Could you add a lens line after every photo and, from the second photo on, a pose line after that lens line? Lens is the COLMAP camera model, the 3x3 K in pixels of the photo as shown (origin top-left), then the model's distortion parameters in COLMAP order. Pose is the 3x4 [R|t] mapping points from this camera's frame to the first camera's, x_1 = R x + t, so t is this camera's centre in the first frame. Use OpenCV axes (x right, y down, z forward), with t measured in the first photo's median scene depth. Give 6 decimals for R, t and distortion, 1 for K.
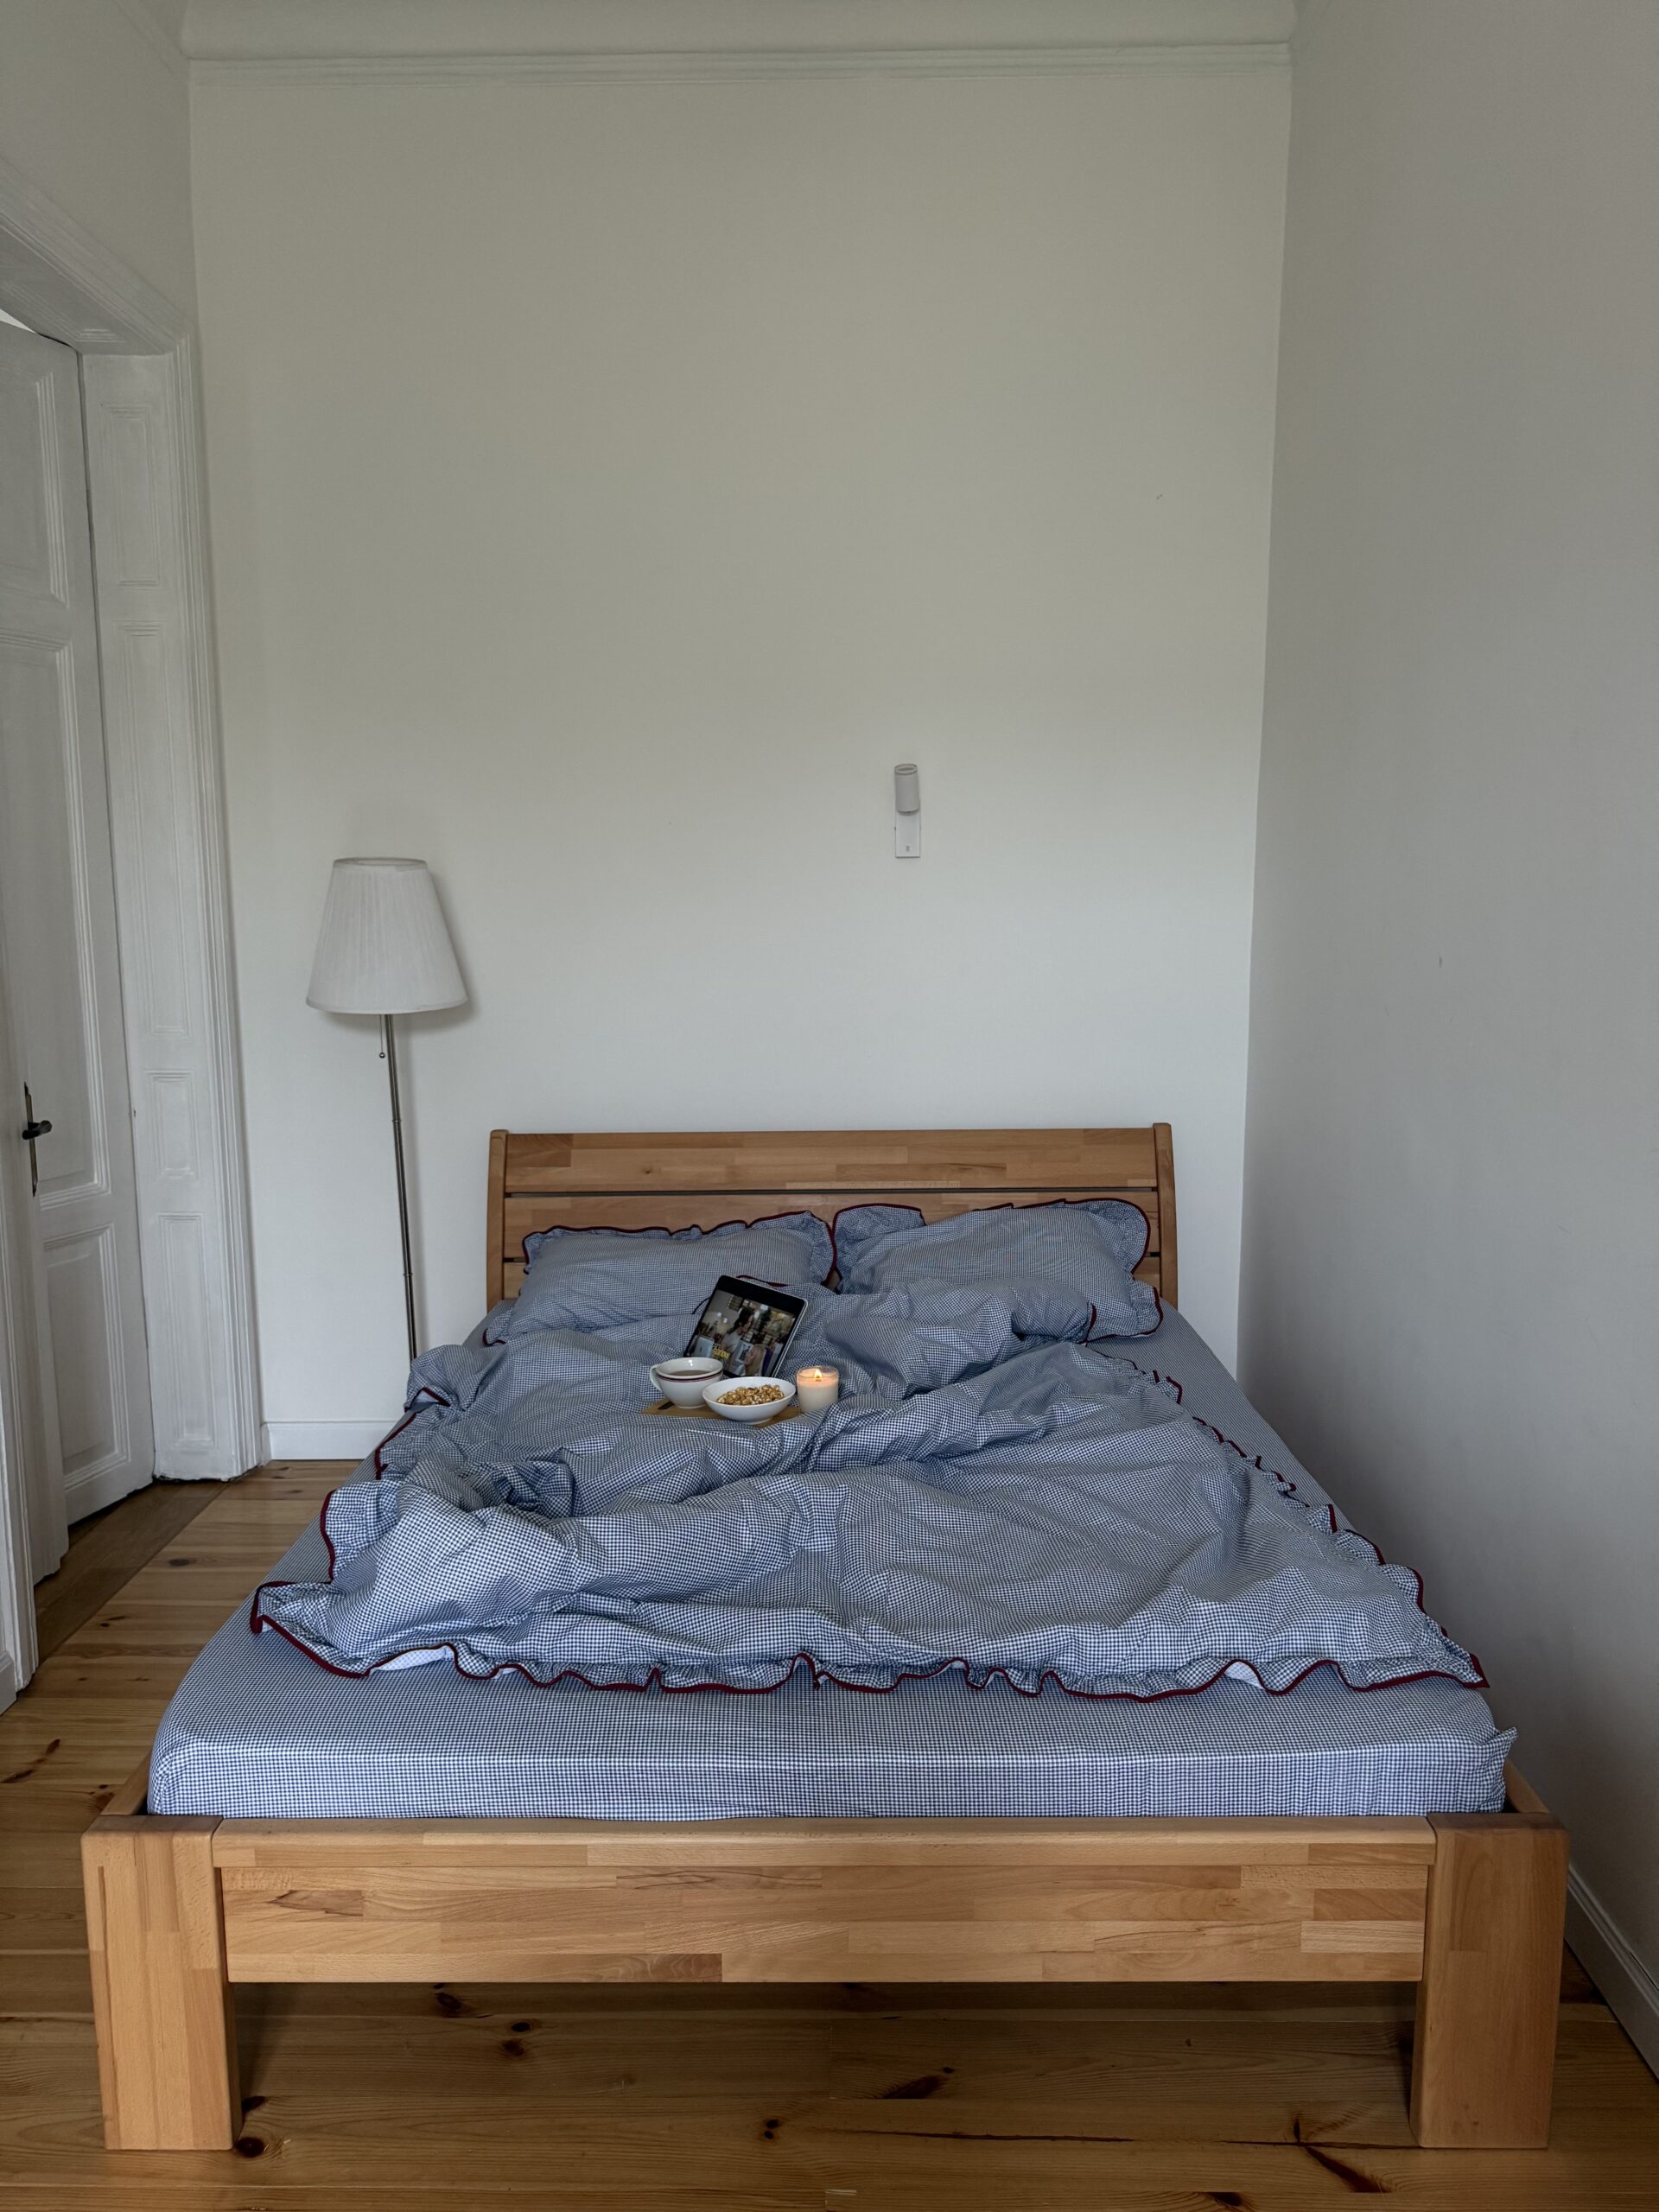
lens RADIAL K [[1535.5, 0, 822.9], [0, 1535.5, 1114.8], [0, 0, 1]] dist [0.060262, -0.060121]
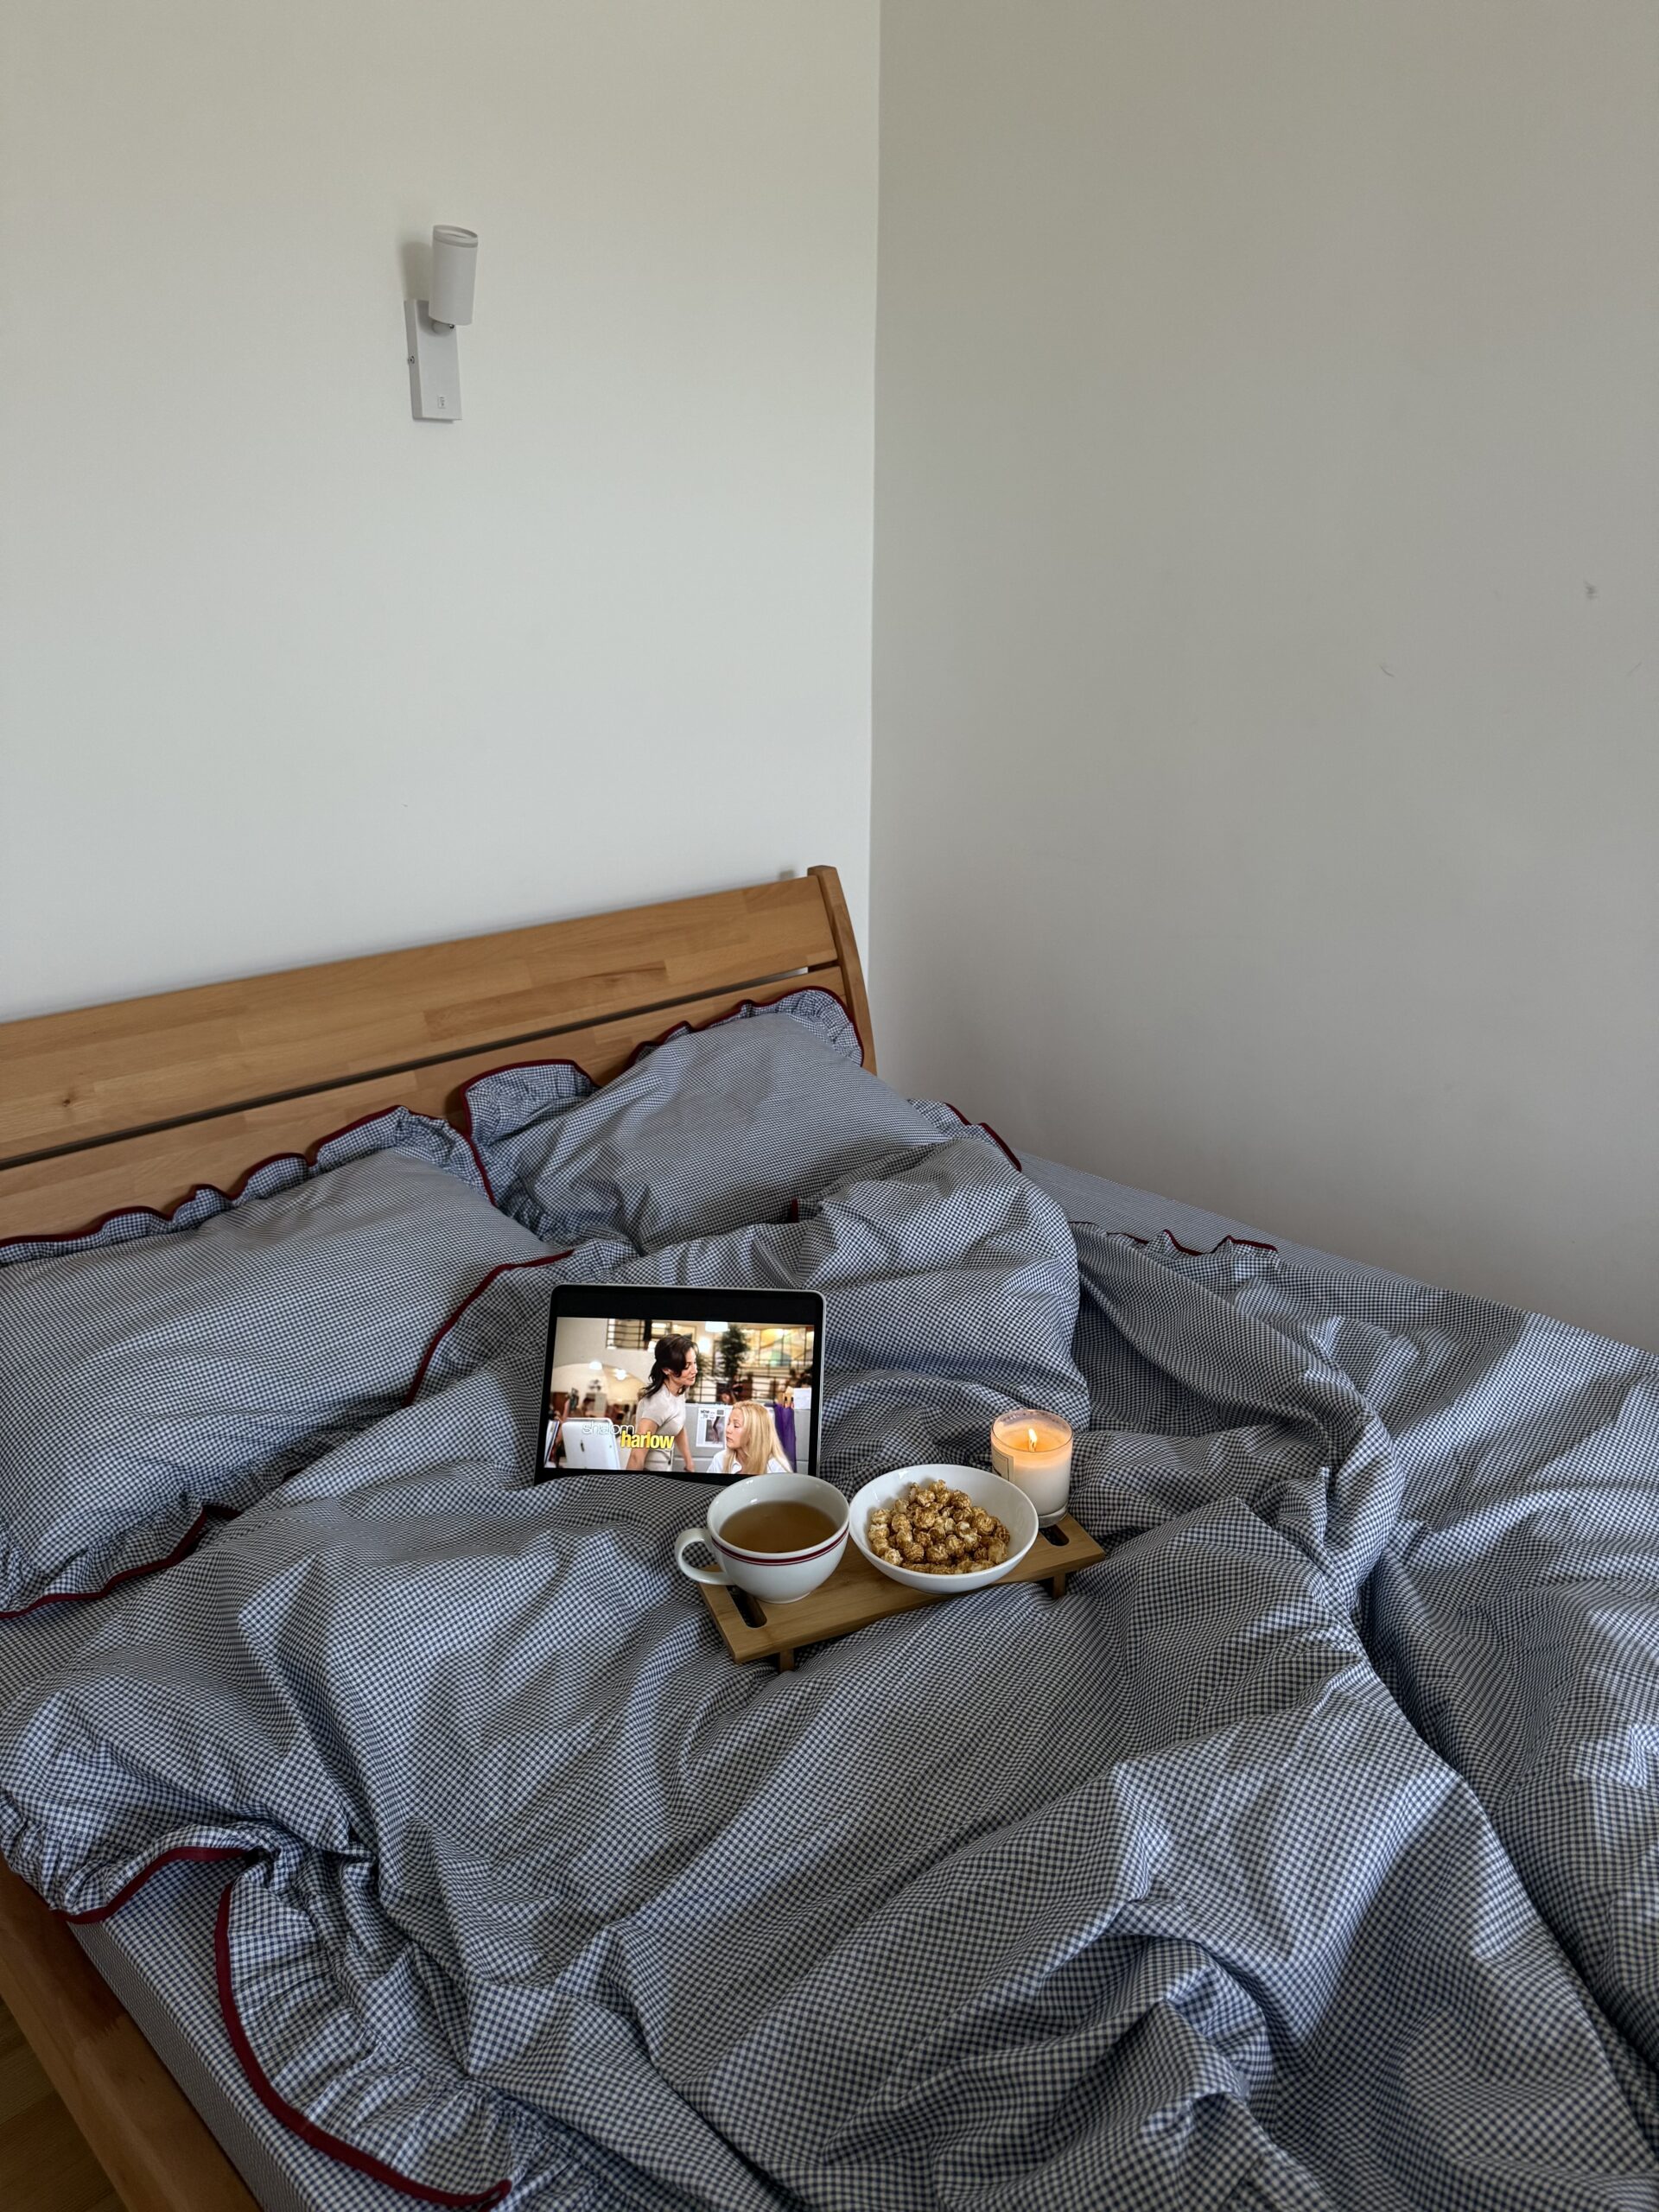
lens RADIAL K [[1554.5, 0, 834.1], [0, 1554.5, 1078.0], [0, 0, 1]] dist [0.125224, -0.168655]
pose [[0.686737, -0.214684, 0.694481, -0.509082], [0.093547, 0.973549, 0.208448, -0.085008], [-0.720861, -0.078182, 0.688655, 0.890472]]
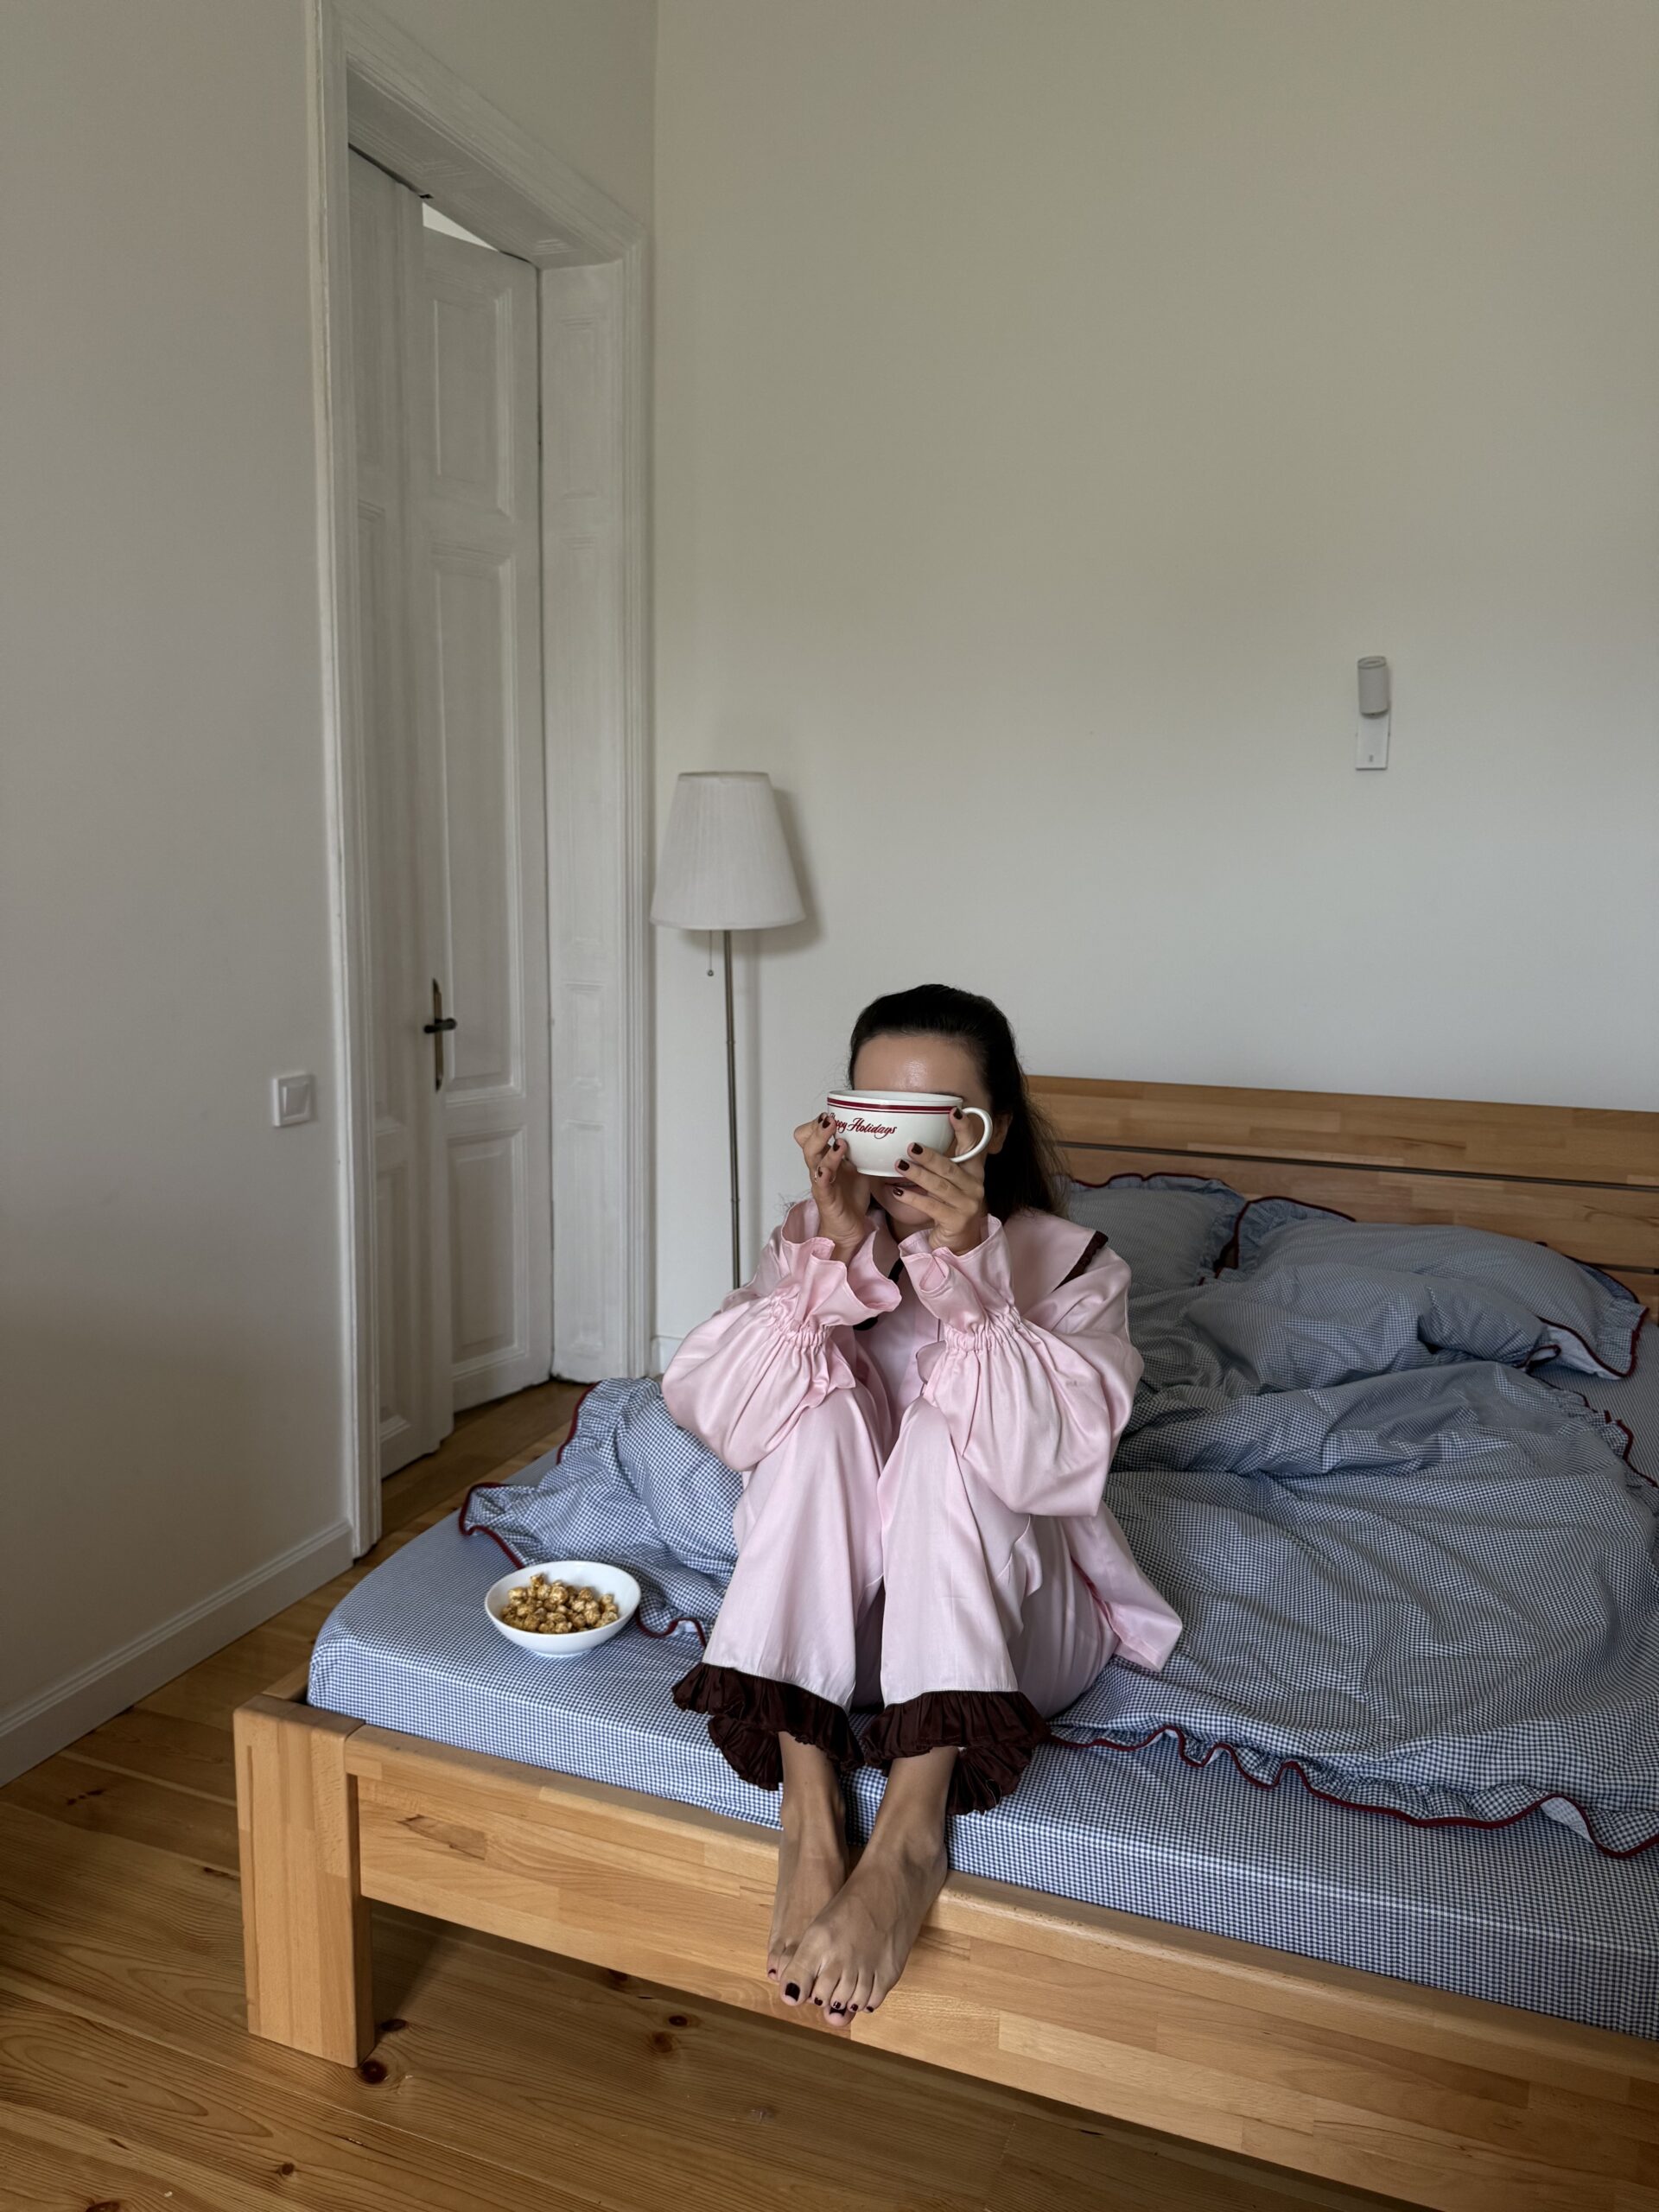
lens RADIAL K [[1566.2, 0, 827.5], [0, 1566.2, 1102.5], [0, 0, 1]] dist [0.029262, -0.033354]
pose [[0.938381, 0.075015, -0.337364, 0.142973], [-0.071342, 0.997180, 0.023292, 0.027352], [0.338160, 0.002211, 0.941086, 0.159148]]
